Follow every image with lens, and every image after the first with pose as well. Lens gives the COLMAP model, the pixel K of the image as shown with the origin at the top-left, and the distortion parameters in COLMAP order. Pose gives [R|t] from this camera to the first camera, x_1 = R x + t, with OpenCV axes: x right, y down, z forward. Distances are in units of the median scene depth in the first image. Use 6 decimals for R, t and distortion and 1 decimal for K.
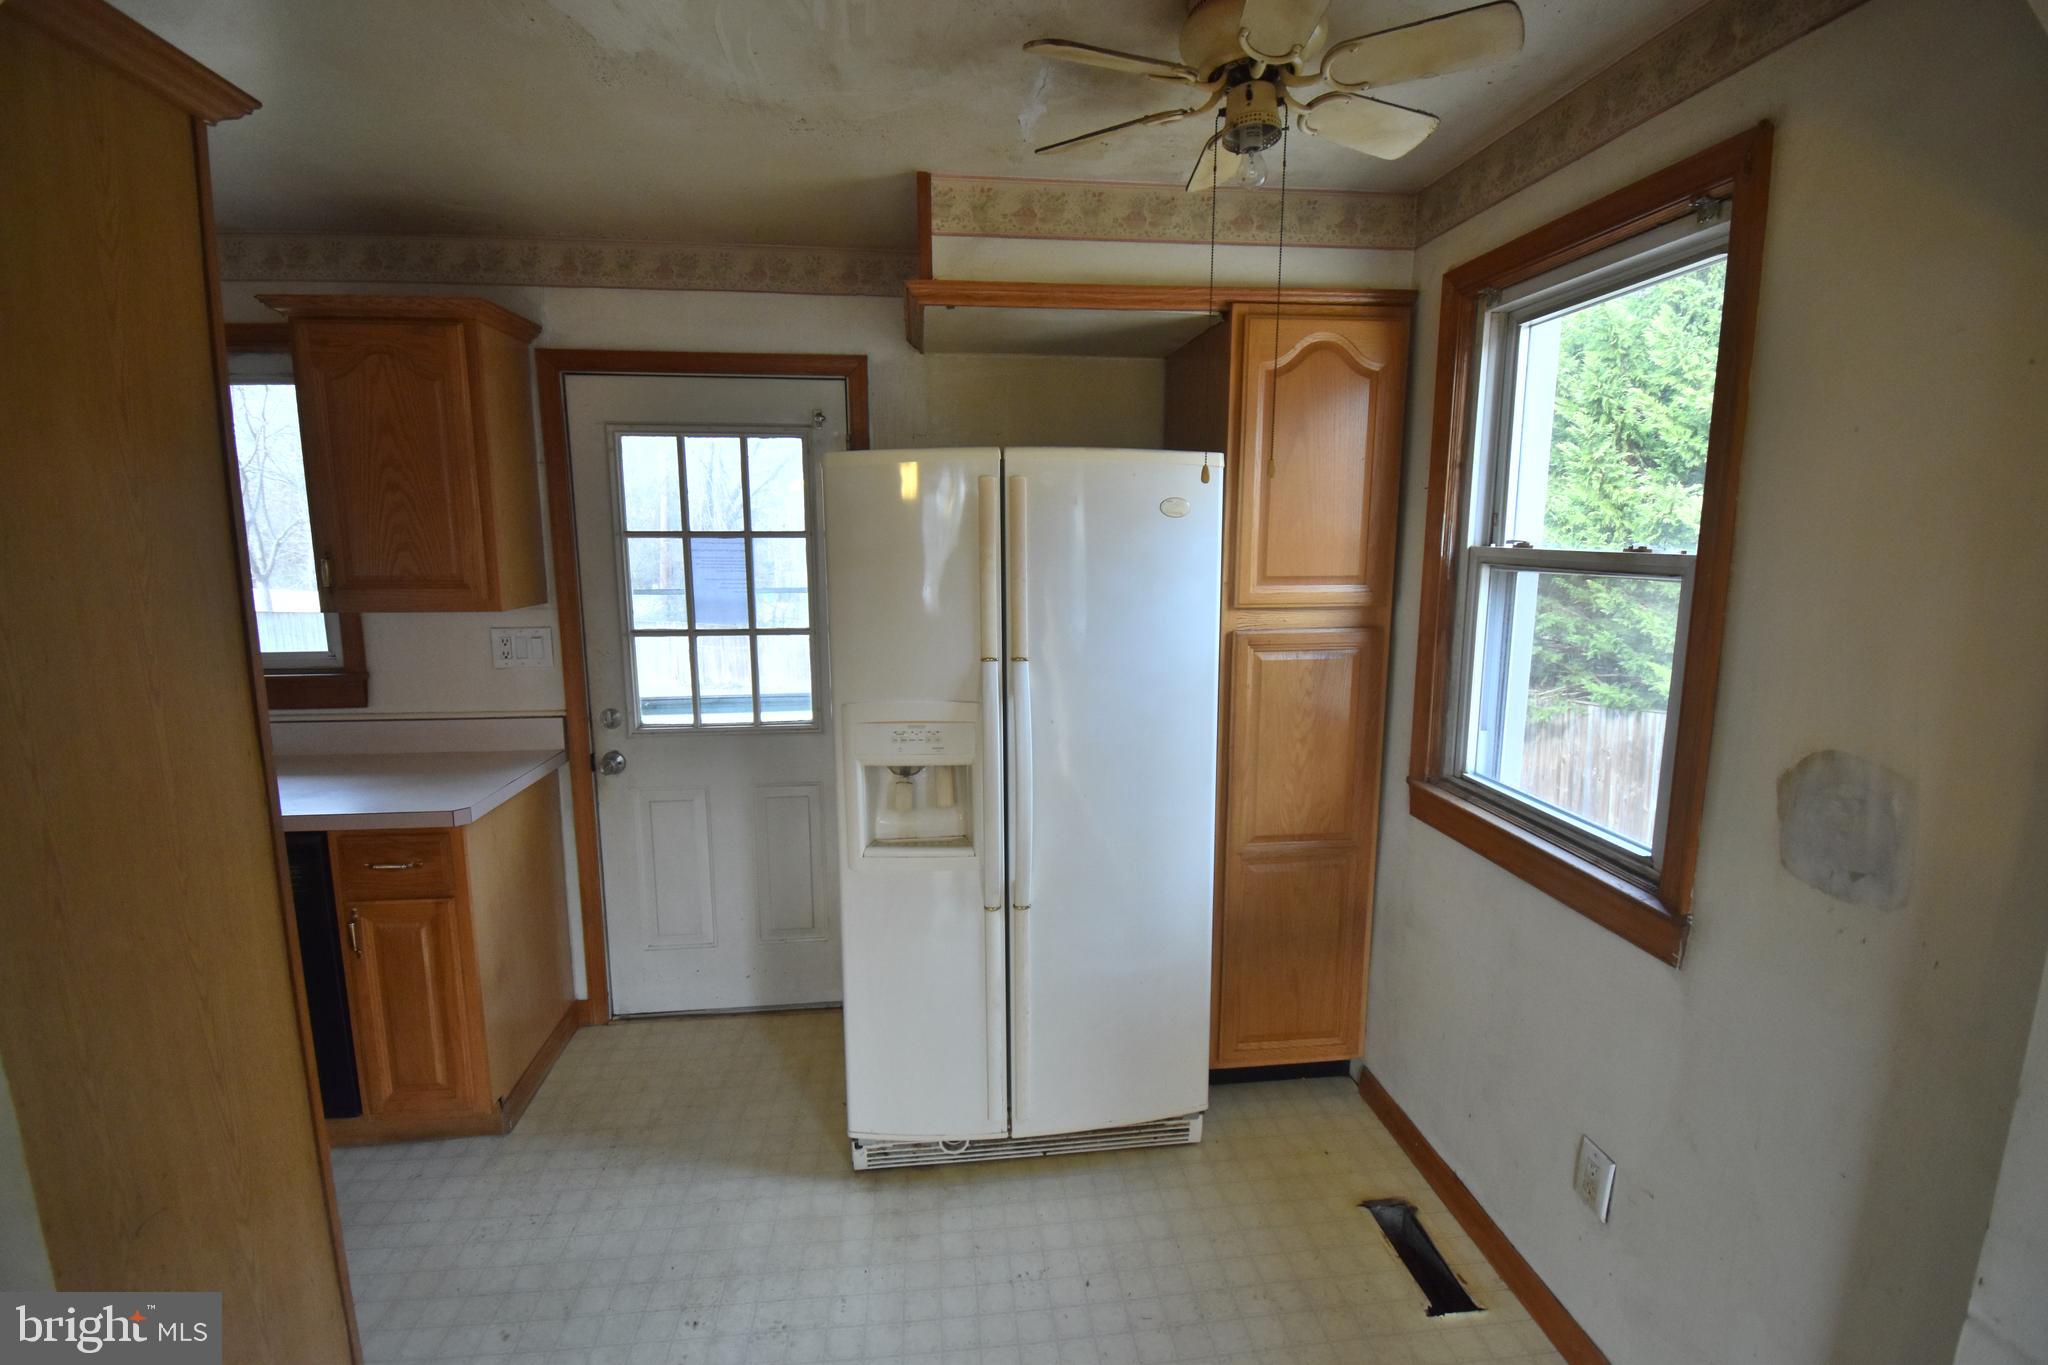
lens RADIAL K [[895.0, 0, 1029.8], [0, 895.0, 672.1], [0, 0, 1]] dist [0.021601, -0.026932]
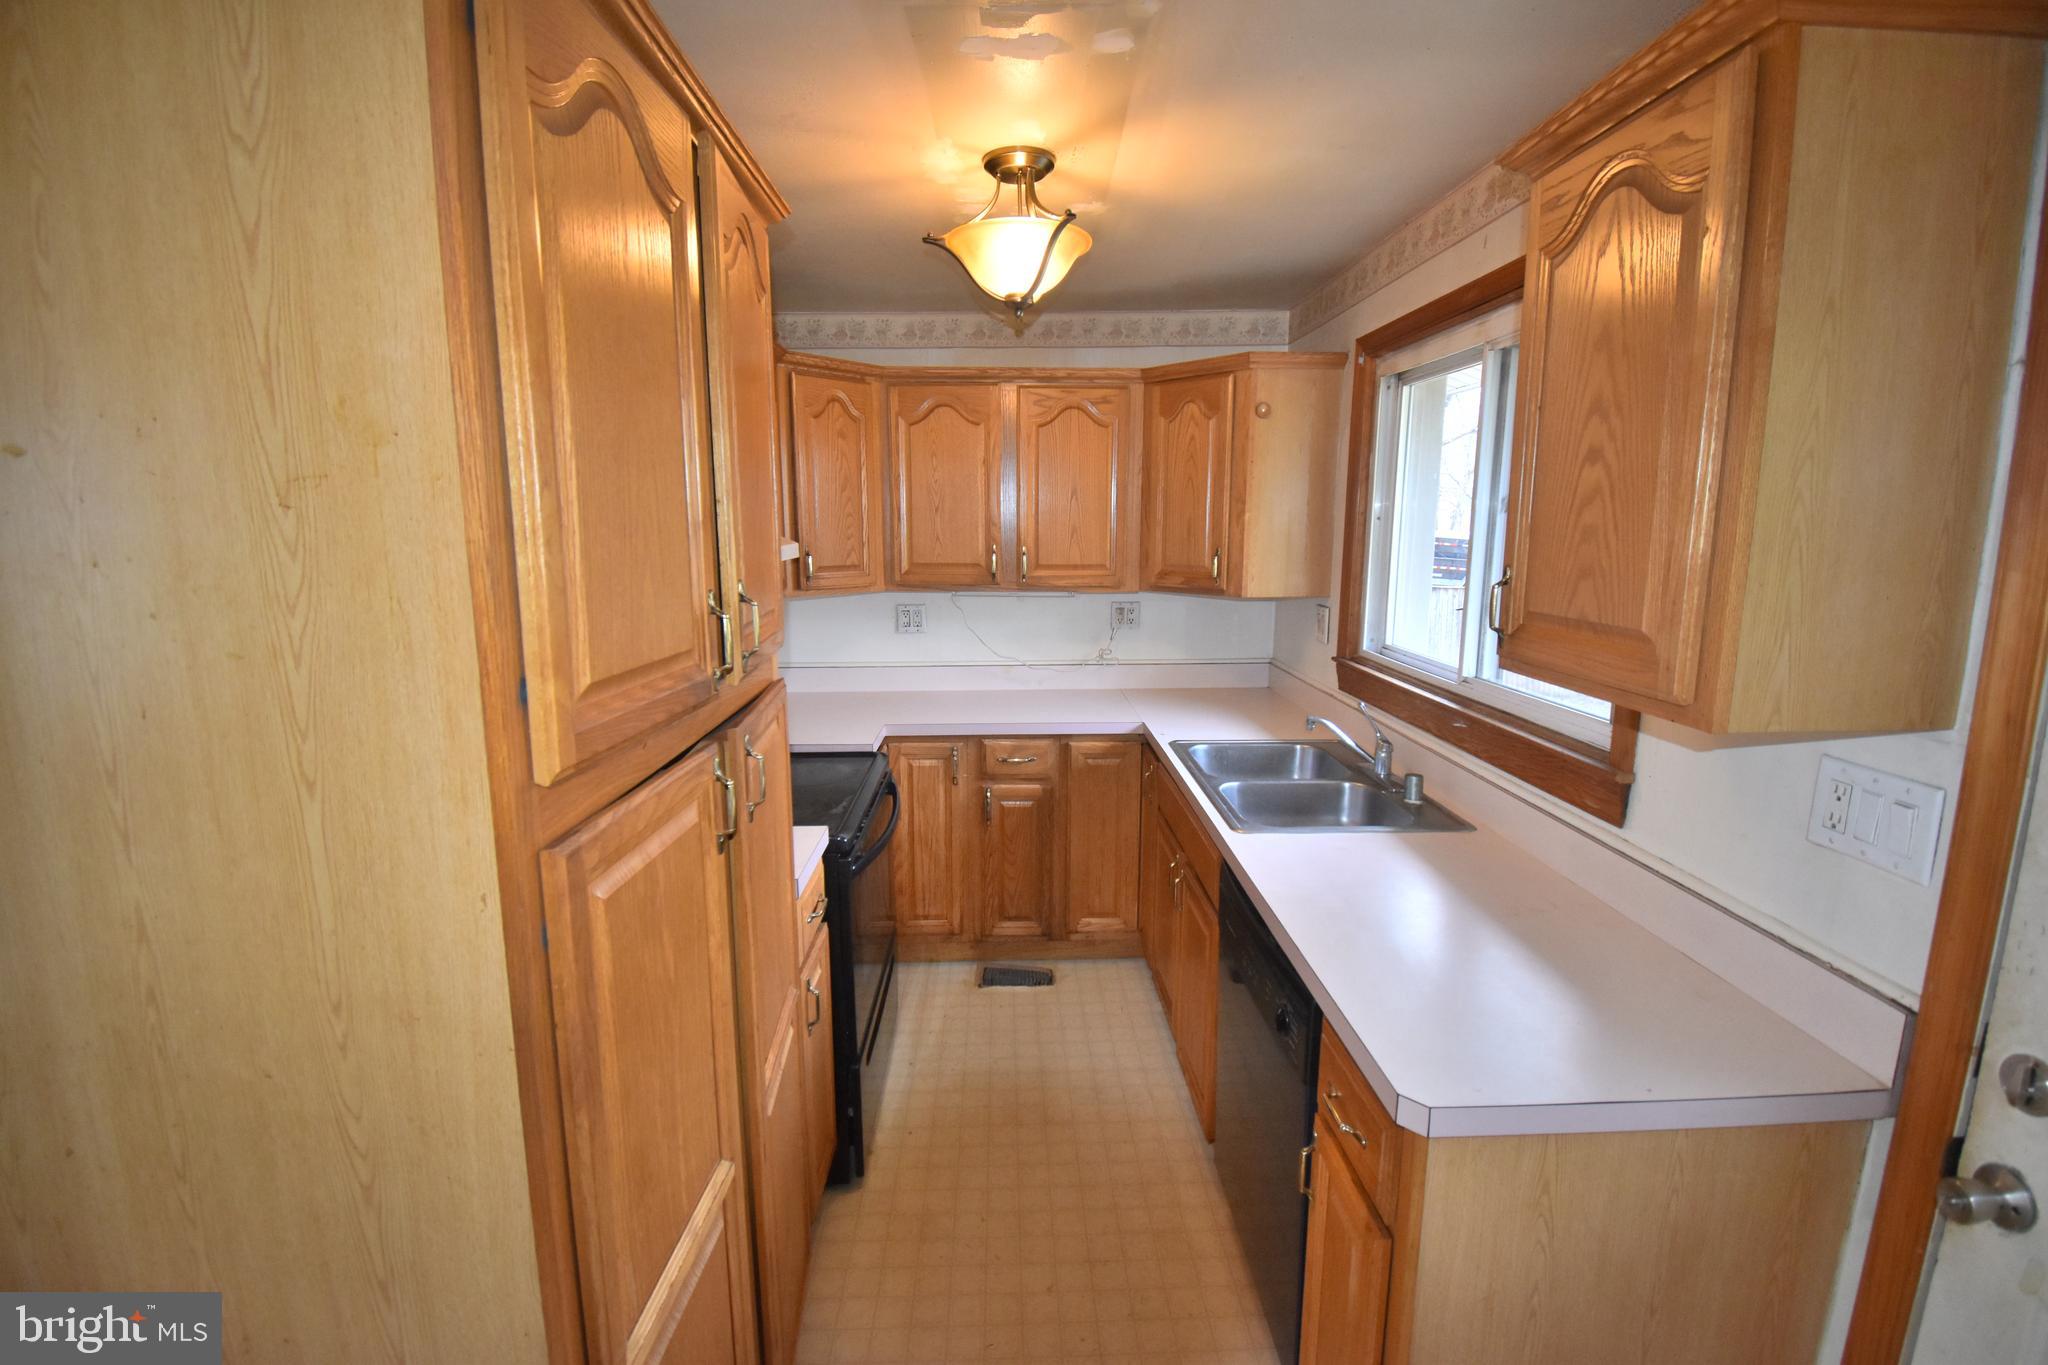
lens RADIAL K [[895.0, 0, 1029.8], [0, 895.0, 672.1], [0, 0, 1]] dist [0.021601, -0.026932]
pose [[-0.085124, 0.168645, -0.981994, -0.319121], [-0.153303, 0.971619, 0.180152, -0.268083], [0.984506, 0.165878, -0.056854, 1.519377]]
